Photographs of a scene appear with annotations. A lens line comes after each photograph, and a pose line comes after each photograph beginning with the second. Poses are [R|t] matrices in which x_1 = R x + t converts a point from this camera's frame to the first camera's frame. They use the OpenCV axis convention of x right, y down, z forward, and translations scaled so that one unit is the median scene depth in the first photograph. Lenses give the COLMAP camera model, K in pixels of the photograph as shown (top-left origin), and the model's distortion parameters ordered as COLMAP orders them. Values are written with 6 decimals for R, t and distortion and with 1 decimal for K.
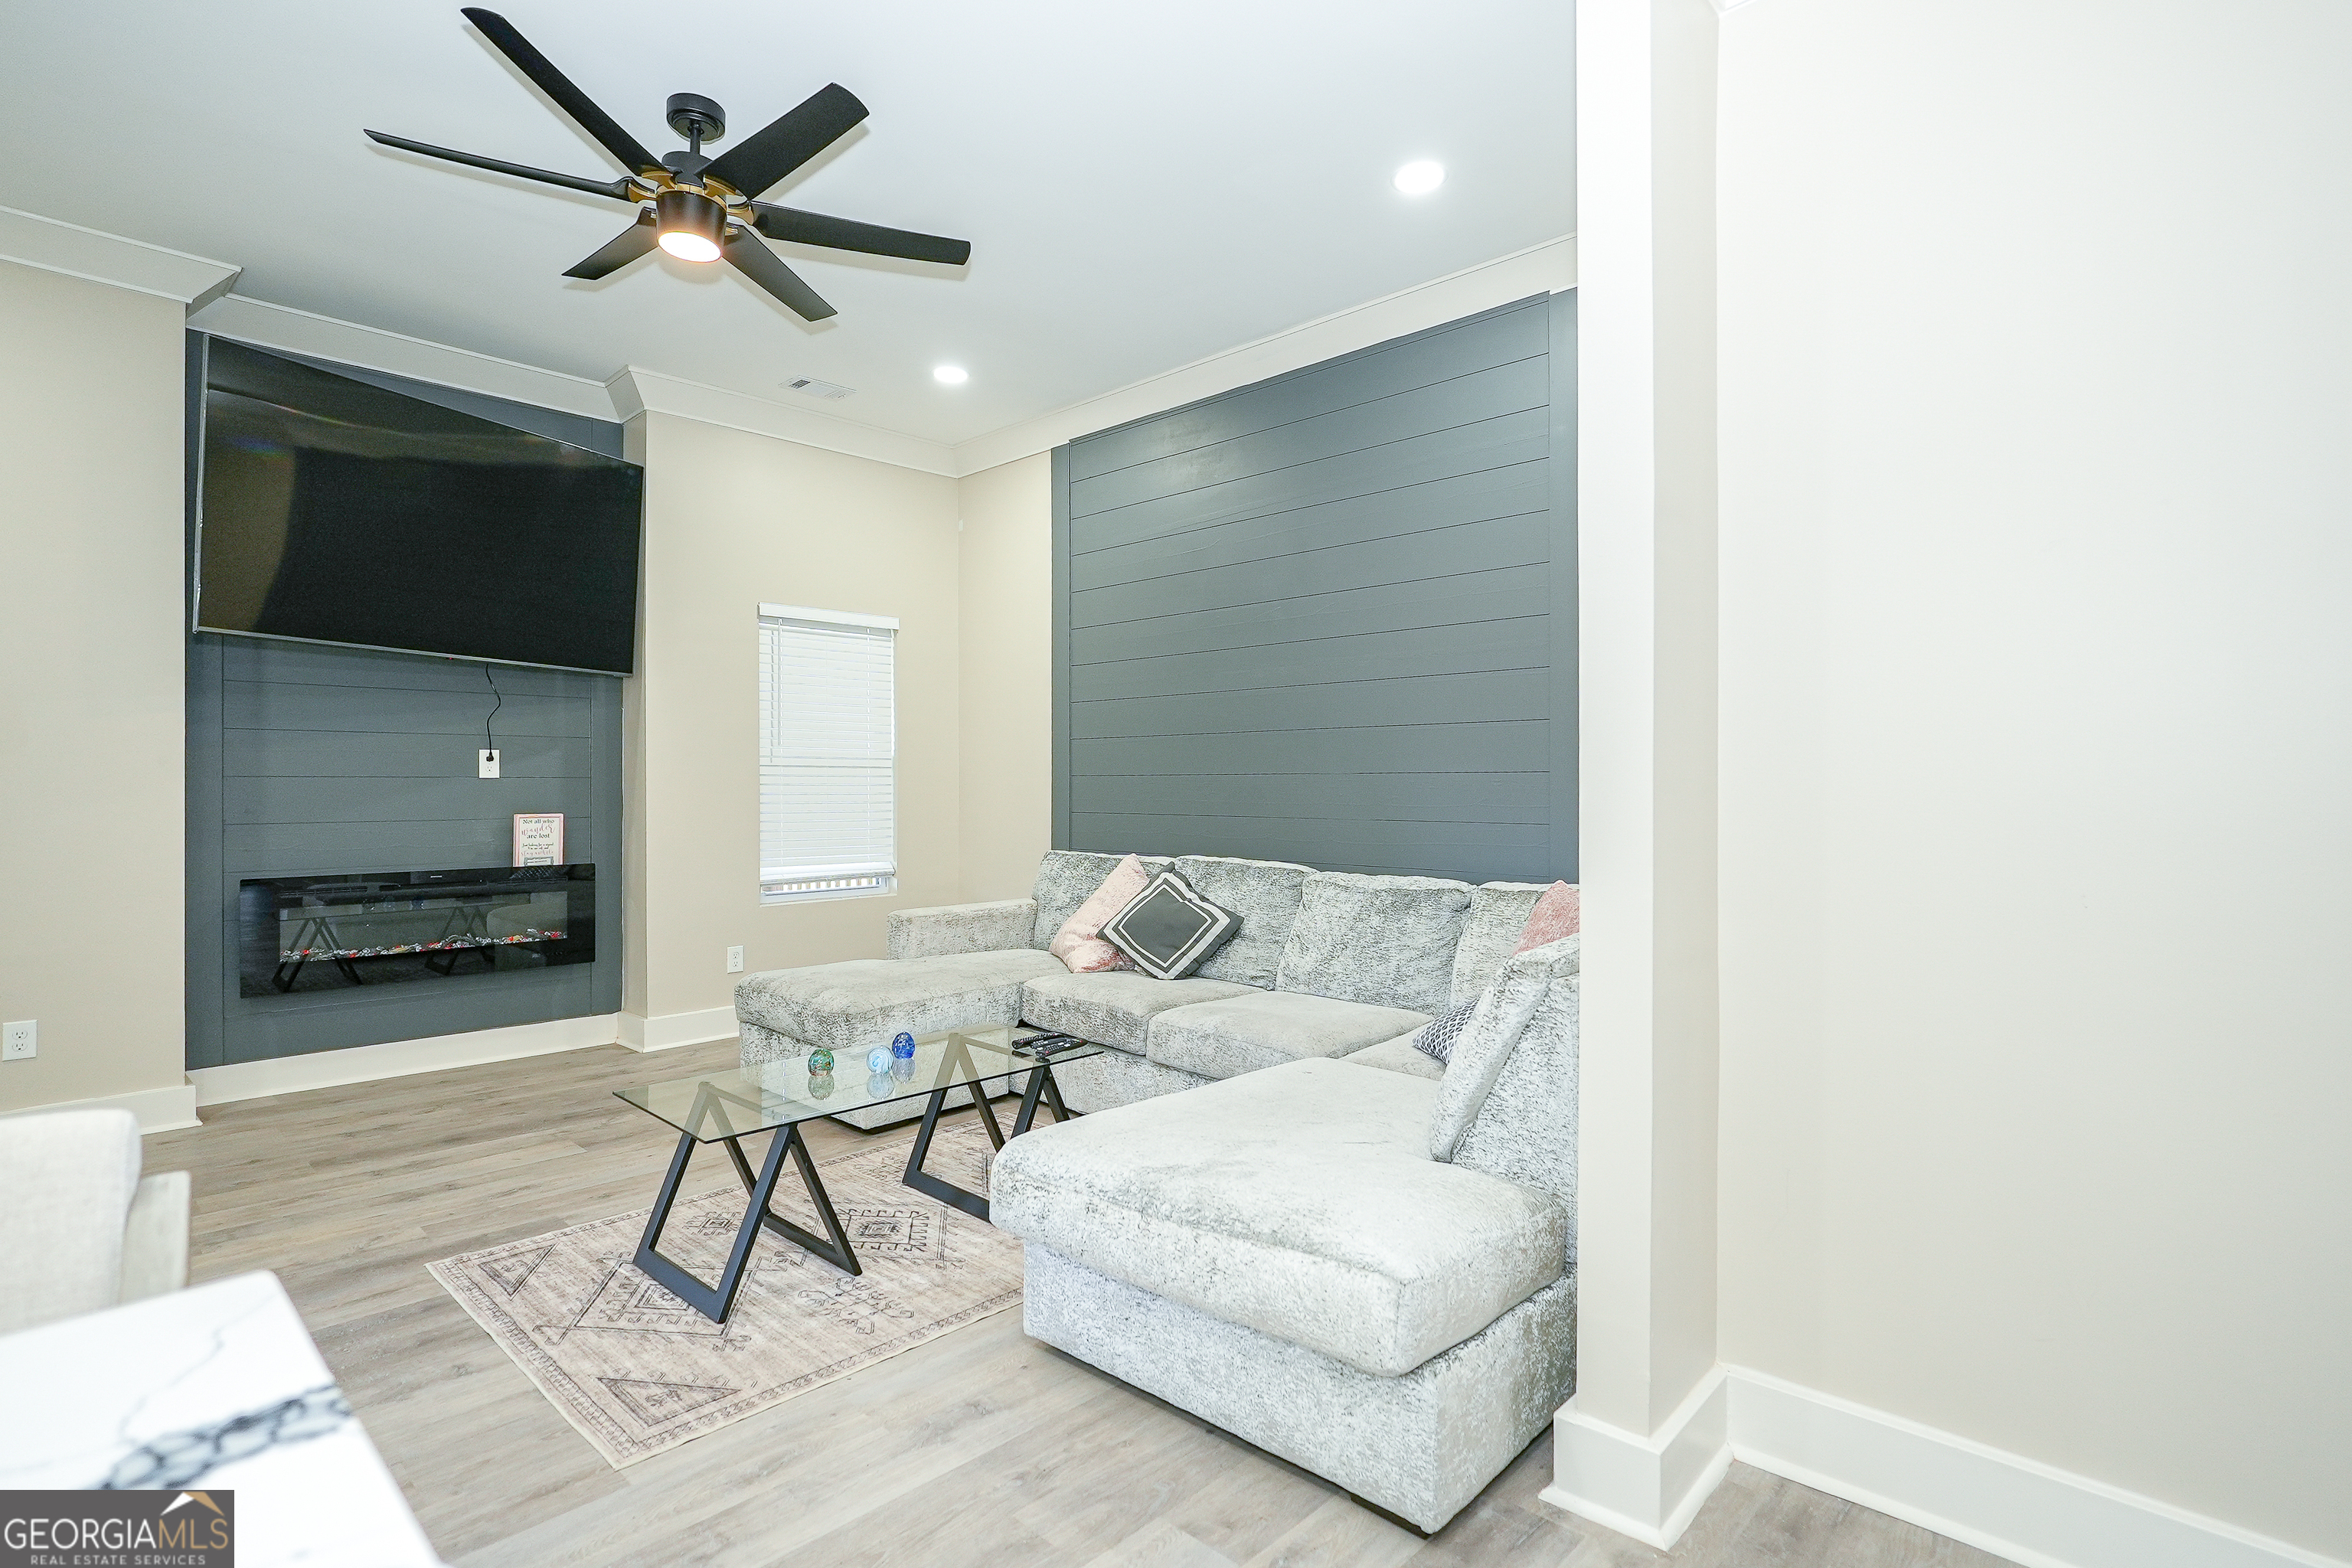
lens RADIAL K [[1144.1, 0, 1167.8], [0, 1144.1, 782.2], [0, 0, 1]] dist [-0.012852, 0.000430]
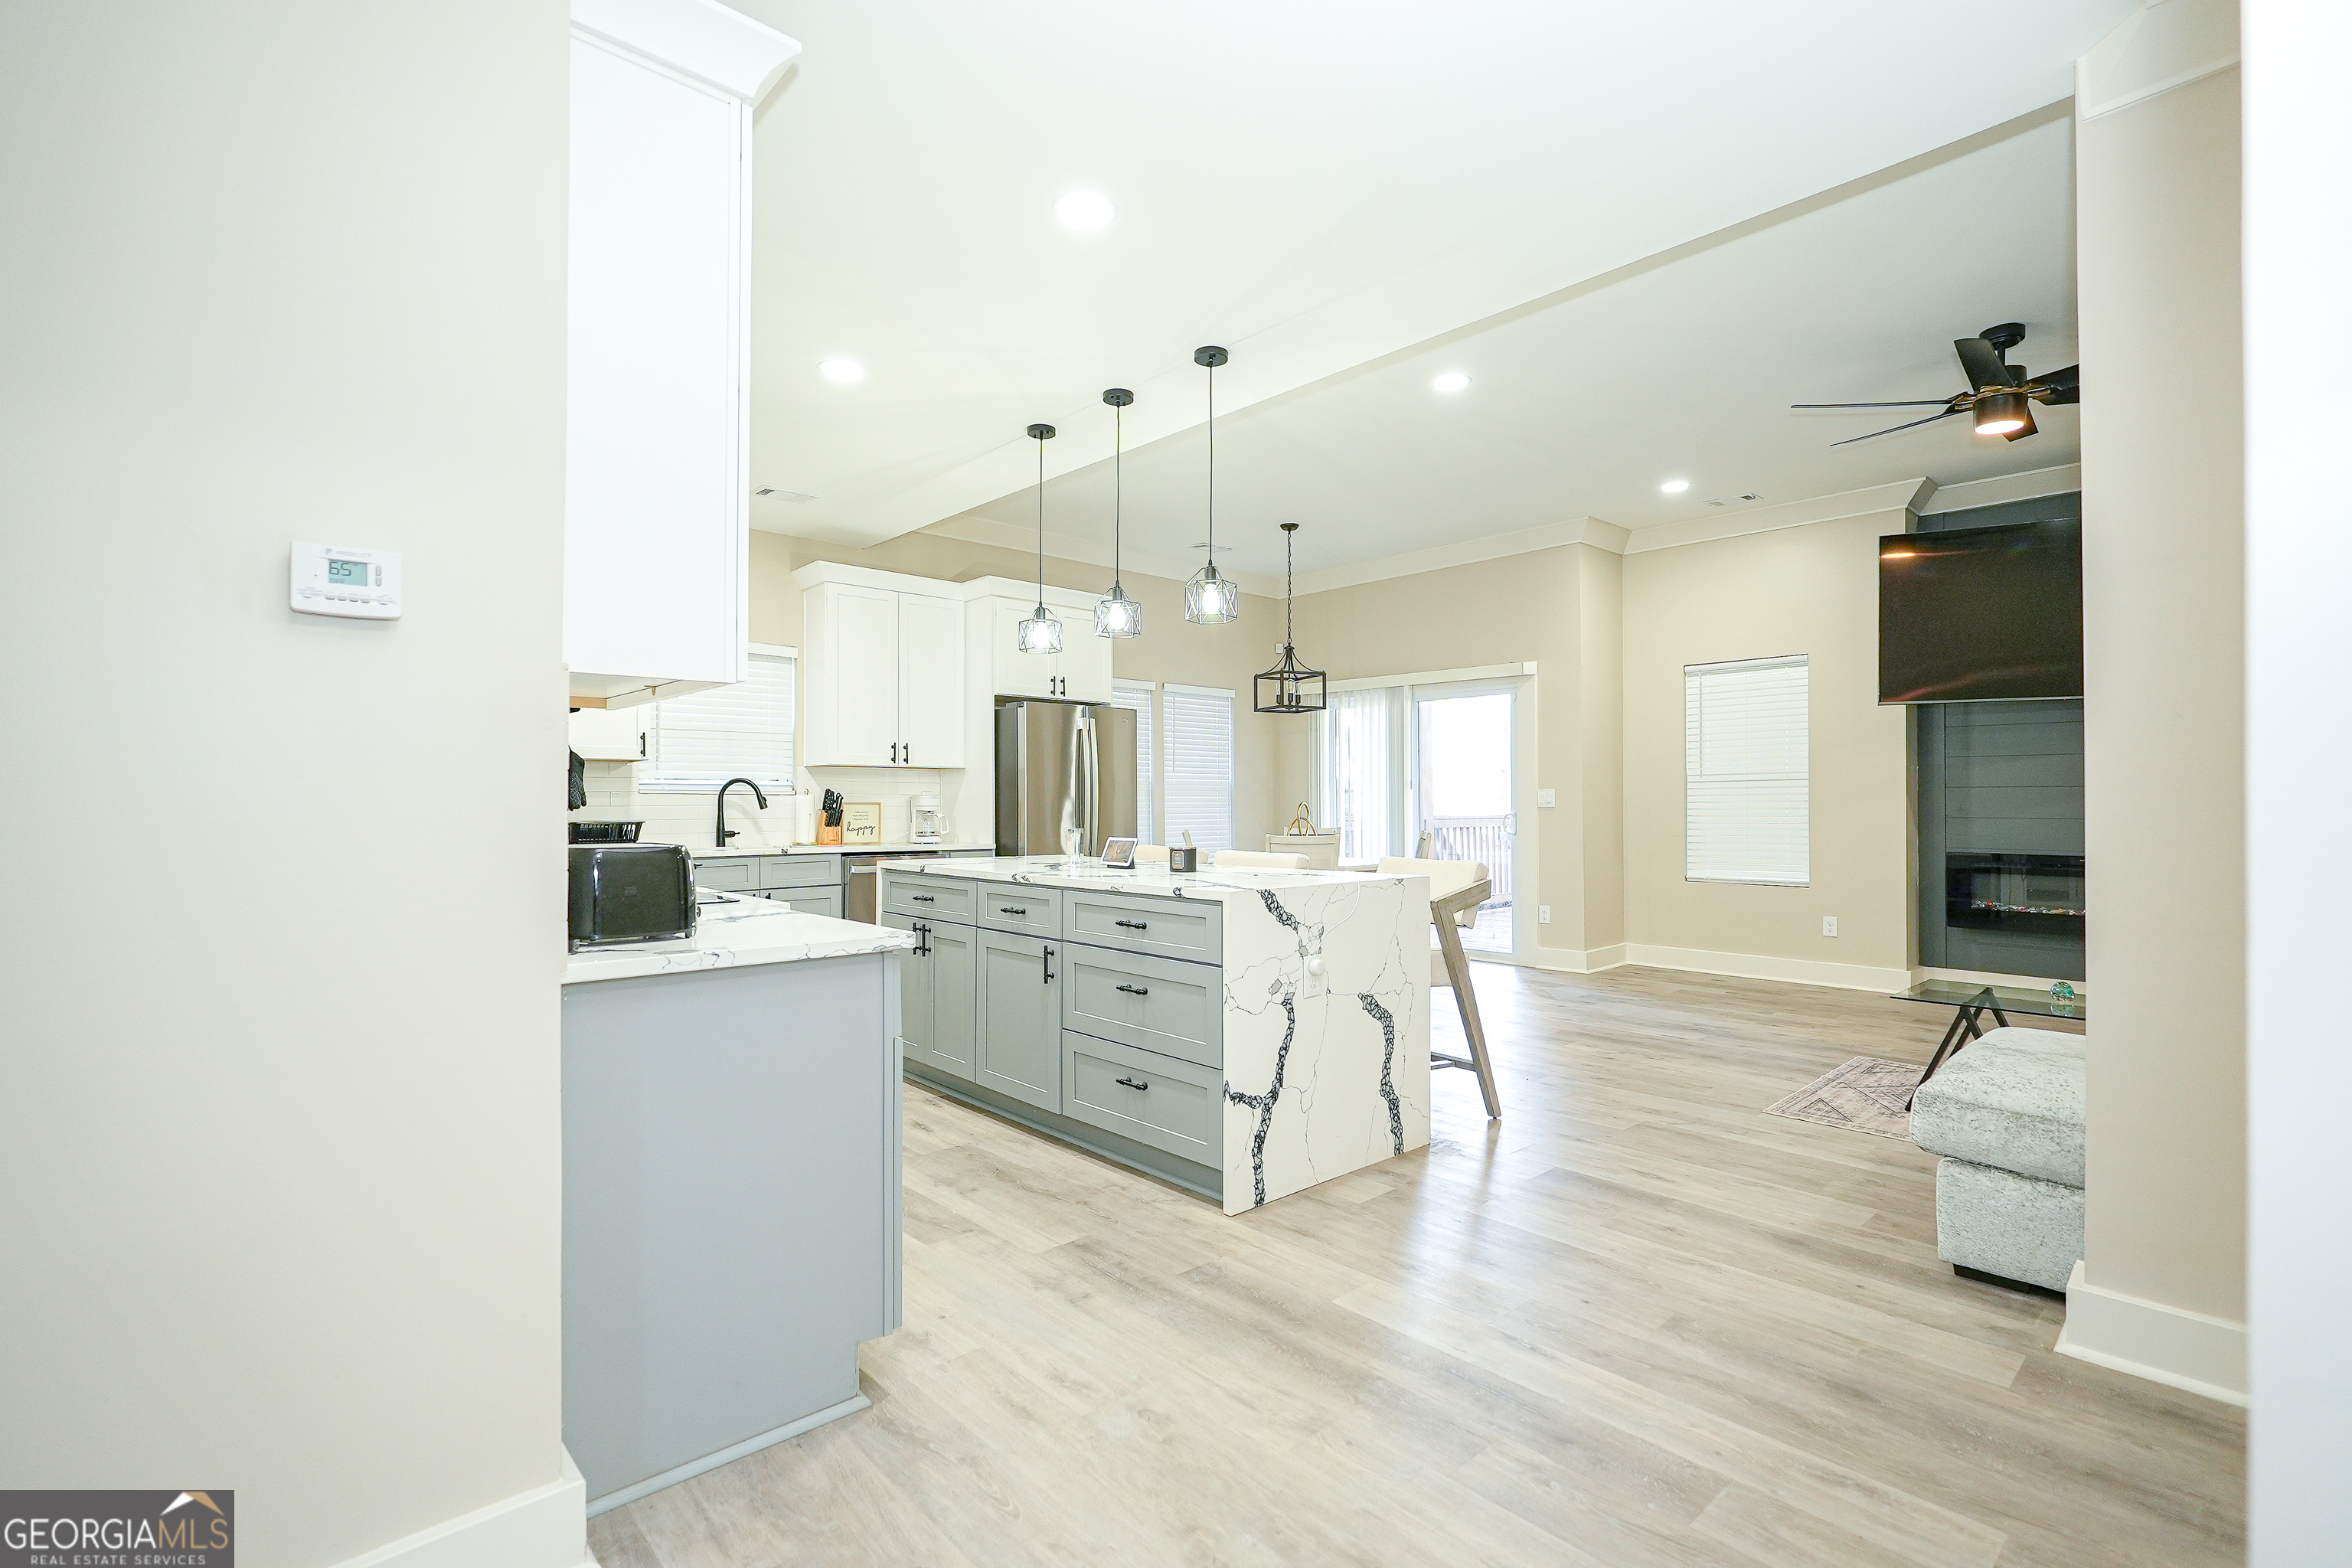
lens RADIAL K [[1073.5, 0, 1170.0], [0, 1073.5, 788.8], [0, 0, 1]] dist [-0.030135, 0.015223]
pose [[-0.070005, -0.008973, -0.997506, 0.717097], [0.004886, 0.999944, -0.009338, 0.005371], [0.997535, -0.005528, -0.069957, 0.015463]]
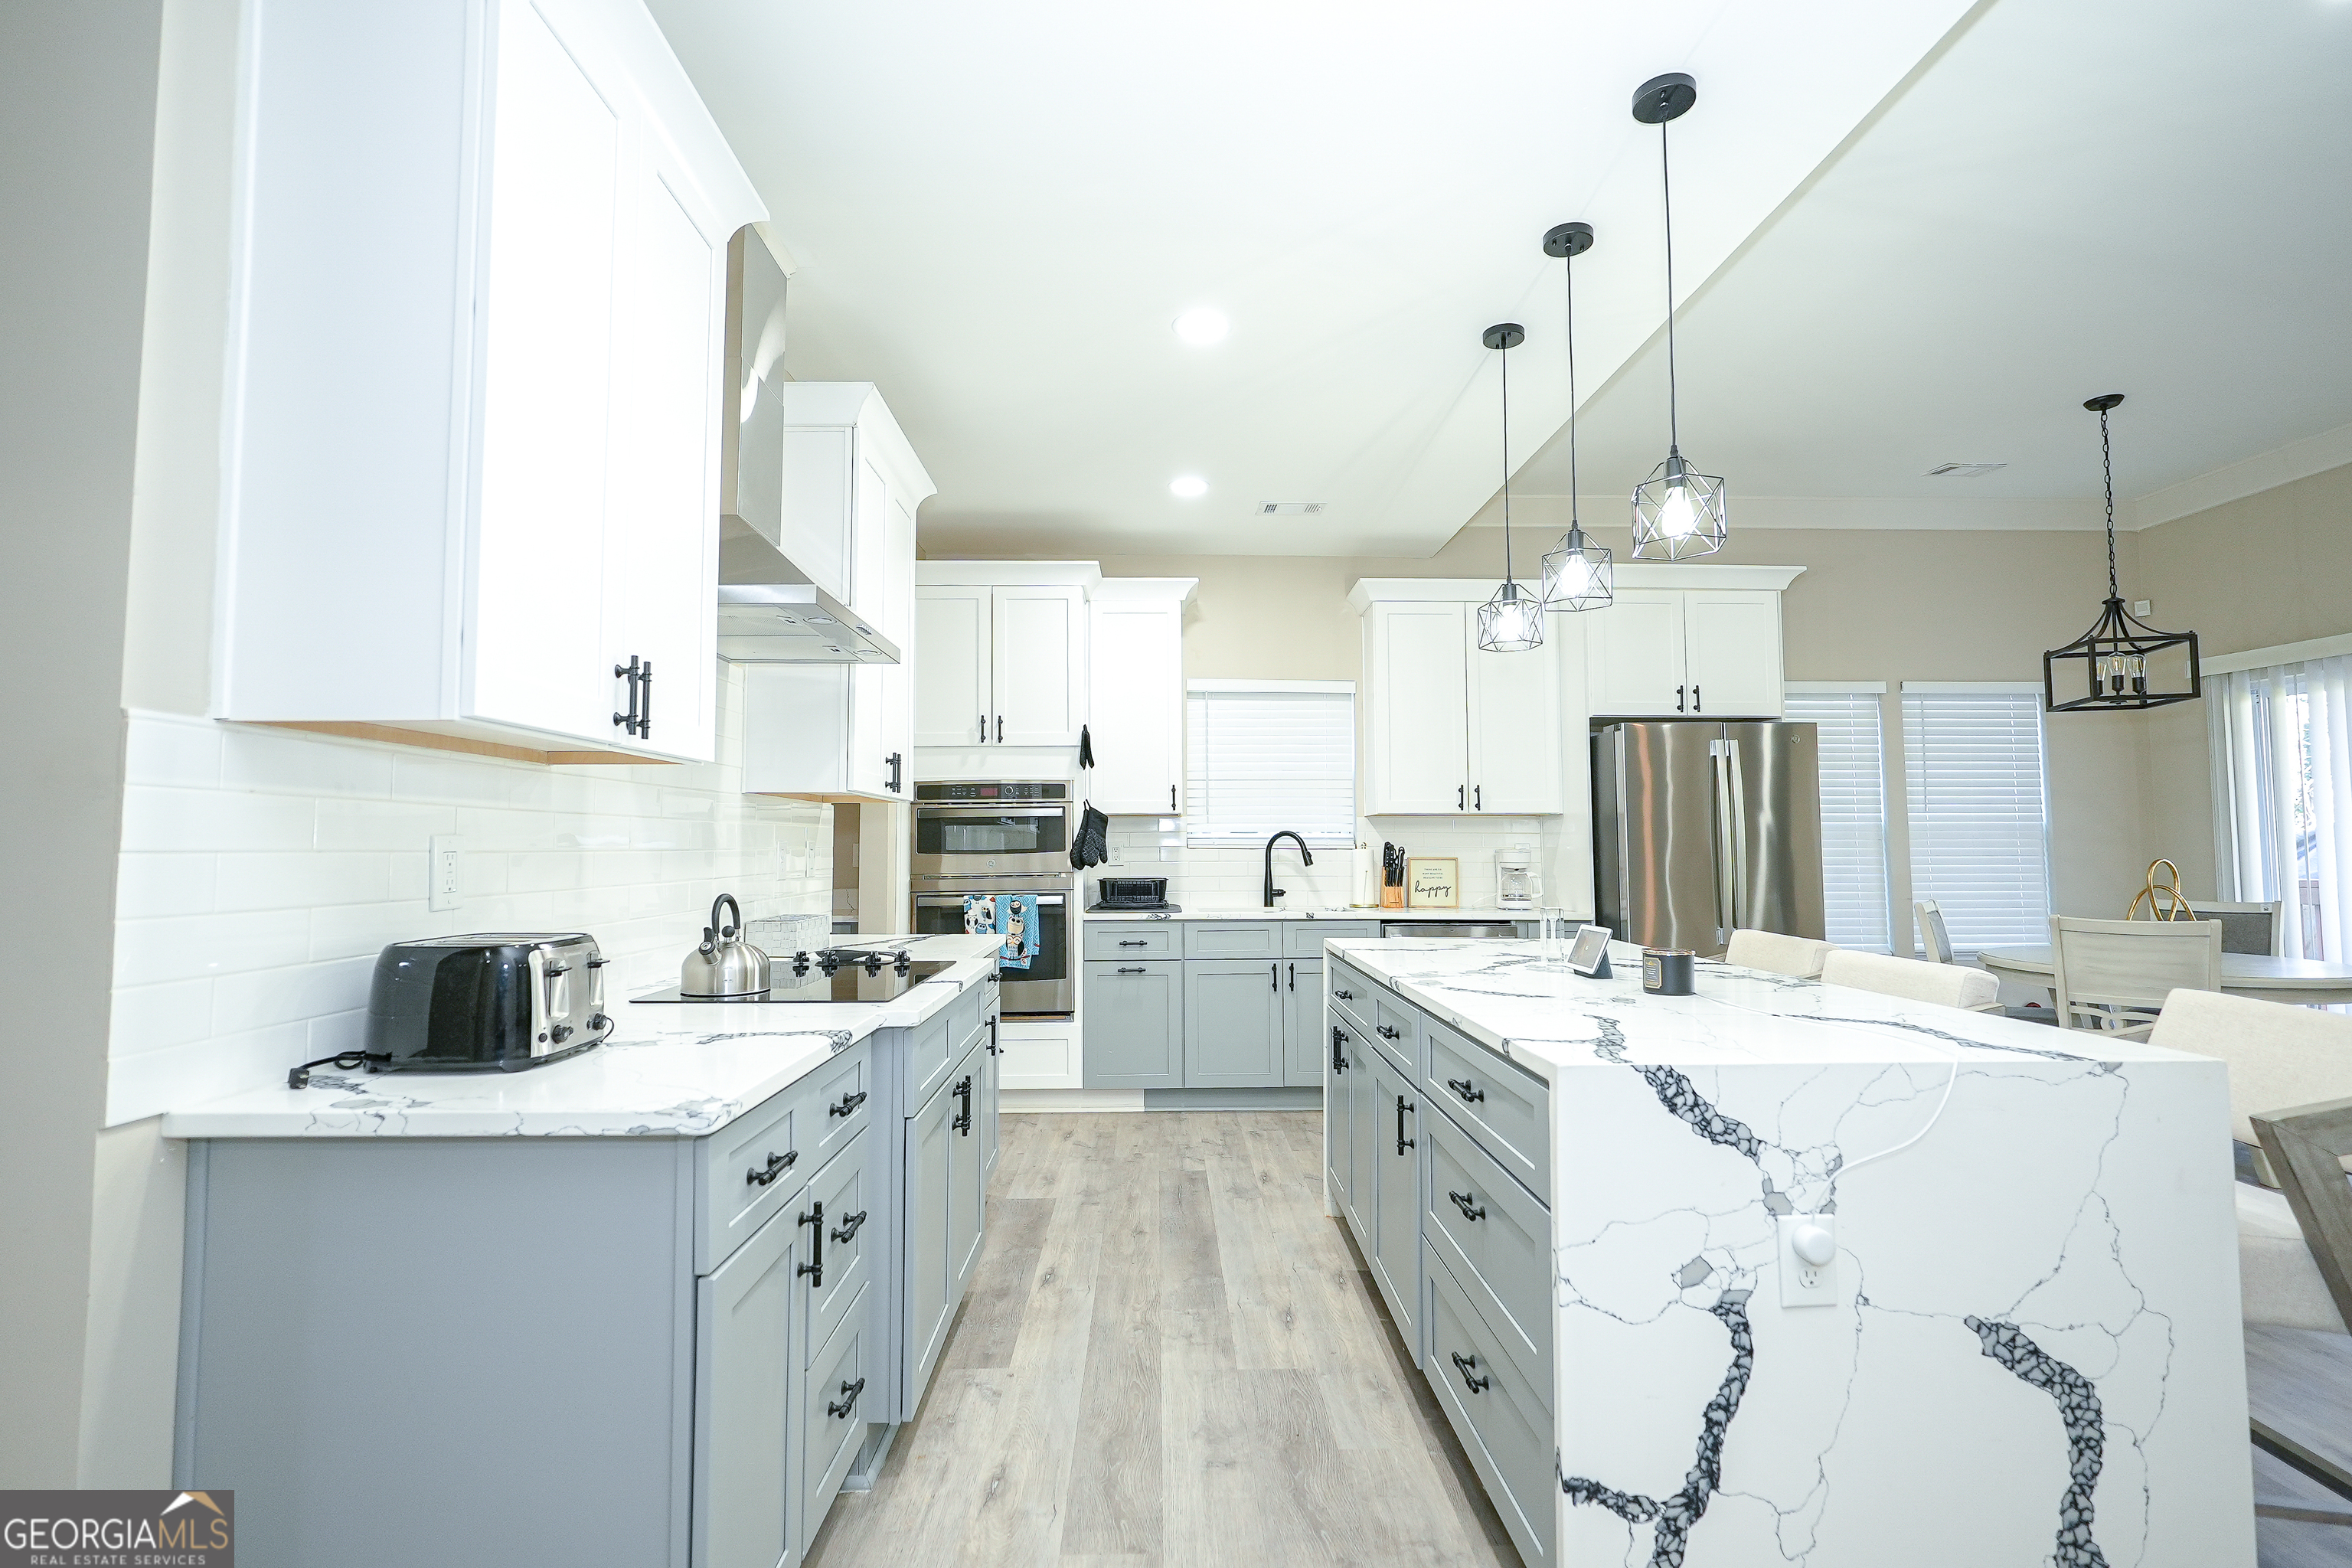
lens RADIAL K [[1085.8, 0, 1171.5], [0, 1085.8, 786.7], [0, 0, 1]] dist [-0.030713, 0.015623]
pose [[-0.710629, -0.034879, -0.702701, 0.366037], [0.006693, 0.998390, -0.056324, -0.005101], [0.703535, -0.044729, -0.709252, 0.166256]]
